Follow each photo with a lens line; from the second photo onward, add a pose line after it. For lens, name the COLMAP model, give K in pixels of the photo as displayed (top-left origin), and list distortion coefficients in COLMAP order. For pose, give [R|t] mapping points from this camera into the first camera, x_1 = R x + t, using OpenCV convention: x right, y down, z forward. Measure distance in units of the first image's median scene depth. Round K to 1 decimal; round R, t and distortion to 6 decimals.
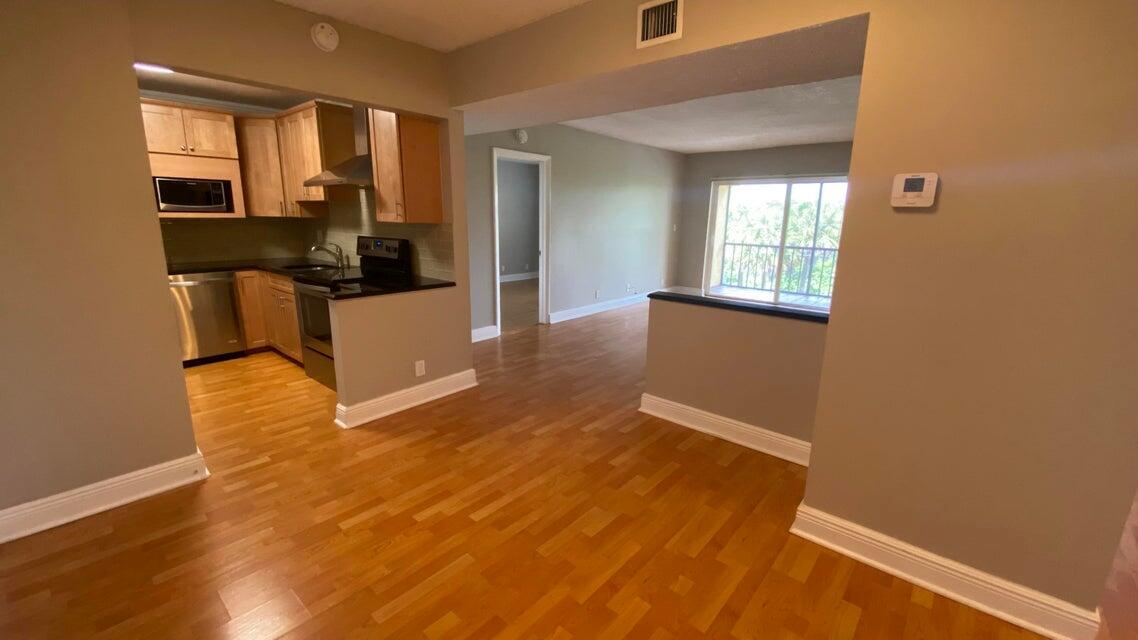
lens RADIAL K [[466.9, 0, 572.7], [0, 466.9, 315.1], [0, 0, 1]] dist [-0.001280, -0.000223]
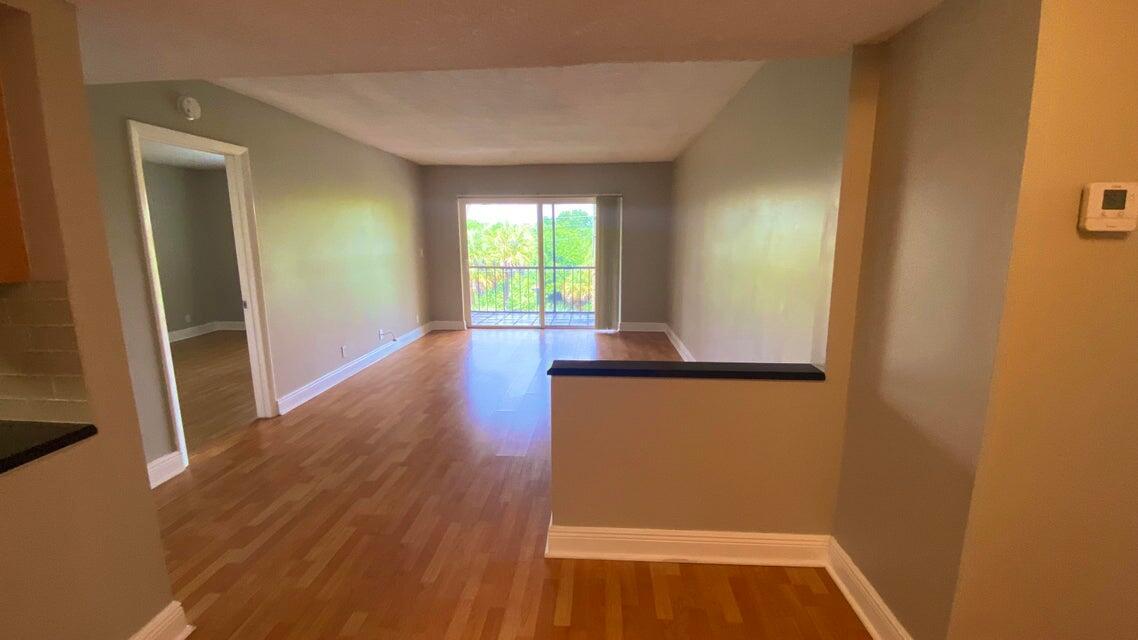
lens RADIAL K [[459.4, 0, 573.0], [0, 459.4, 311.8], [0, 0, 1]] dist [0.000549, -0.009305]
pose [[0.792138, -0.113638, 0.599669, -0.113995], [0.140610, 0.990063, 0.001878, -0.081451], [-0.593924, 0.082832, 0.800246, 0.341260]]
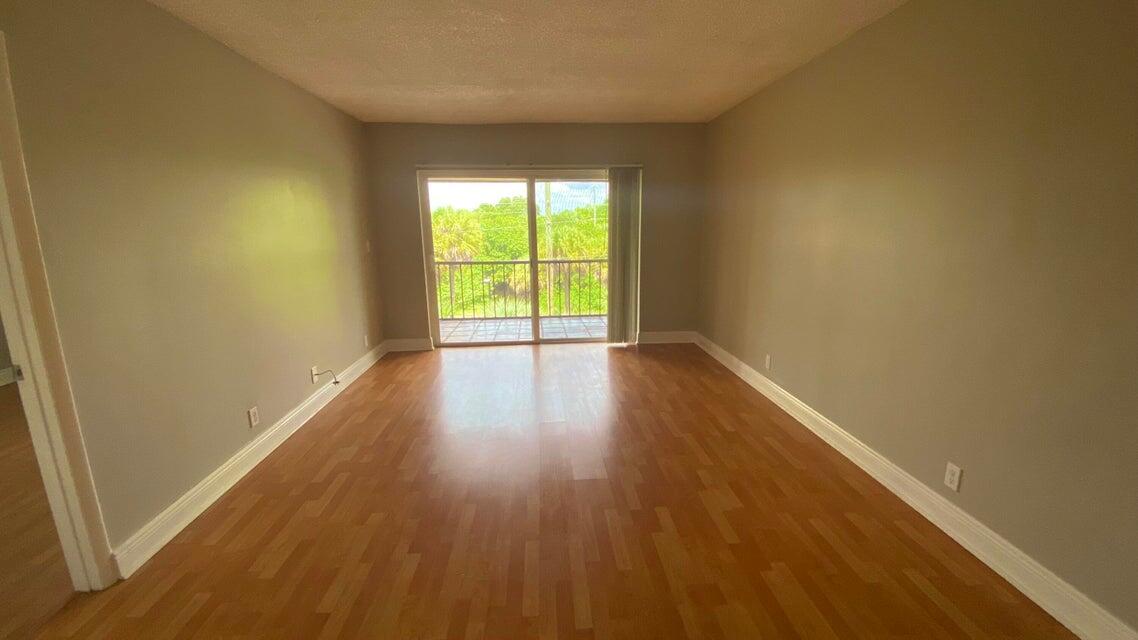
lens RADIAL K [[459.4, 0, 573.0], [0, 459.4, 311.8], [0, 0, 1]] dist [0.000549, -0.009305]
pose [[0.702873, -0.156195, 0.693954, -0.022479], [0.170292, 0.984173, 0.049037, -0.156076], [-0.690630, 0.083708, 0.718348, 0.701868]]
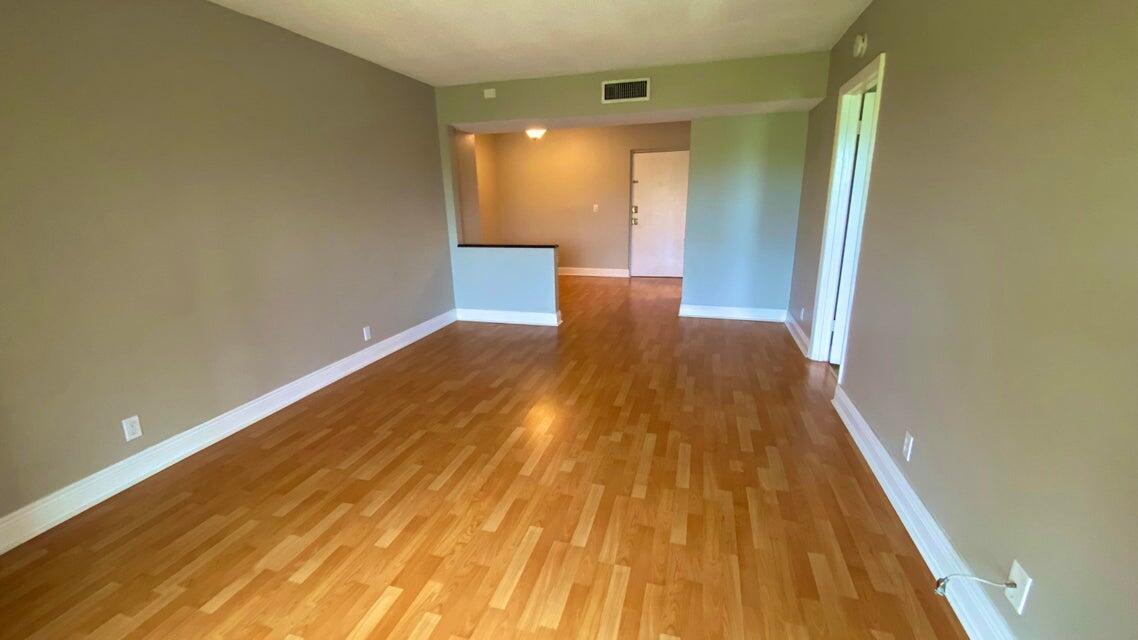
lens RADIAL K [[459.4, 0, 573.0], [0, 459.4, 311.8], [0, 0, 1]] dist [0.000549, -0.009305]
pose [[-0.902721, 0.110252, -0.415859, 0.509322], [-0.081018, 0.905748, 0.416001, -0.323412], [0.422528, 0.409225, -0.808706, 1.572402]]
